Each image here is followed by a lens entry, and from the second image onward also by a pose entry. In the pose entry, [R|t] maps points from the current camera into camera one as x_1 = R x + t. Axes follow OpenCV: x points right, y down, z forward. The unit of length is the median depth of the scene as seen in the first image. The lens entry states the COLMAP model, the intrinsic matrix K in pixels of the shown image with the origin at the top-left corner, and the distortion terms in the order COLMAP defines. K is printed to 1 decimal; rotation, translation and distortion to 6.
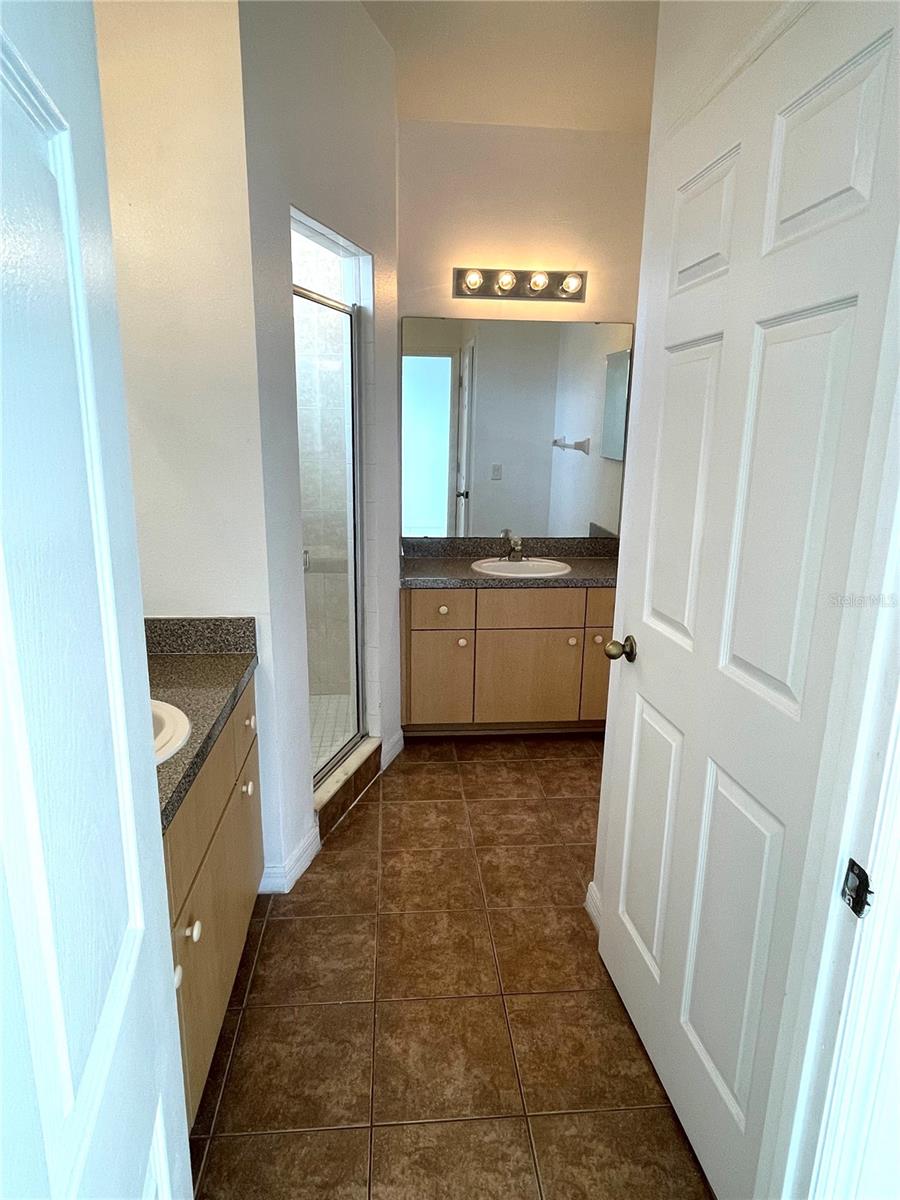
lens RADIAL K [[703.4, 0, 449.9], [0, 703.4, 599.0], [0, 0, 1]] dist [0.002682, -0.000003]
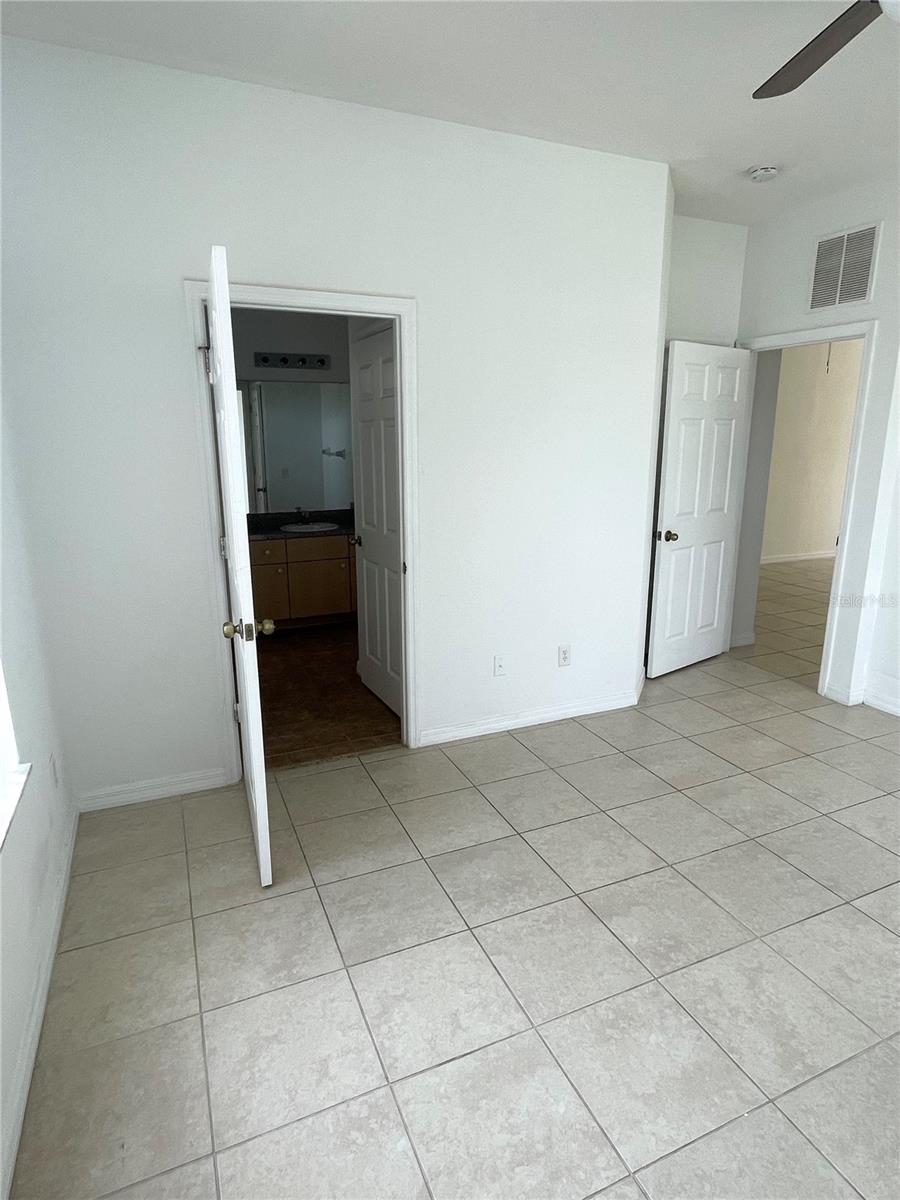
lens RADIAL K [[674.1, 0, 446.1], [0, 674.1, 599.6], [0, 0, 1]] dist [-0.018805, -0.000945]
pose [[0.950162, -0.091926, 0.297896, -0.088059], [0.089724, 0.995743, 0.021089, 0.126572], [-0.298566, 0.006690, 0.954365, -0.662031]]
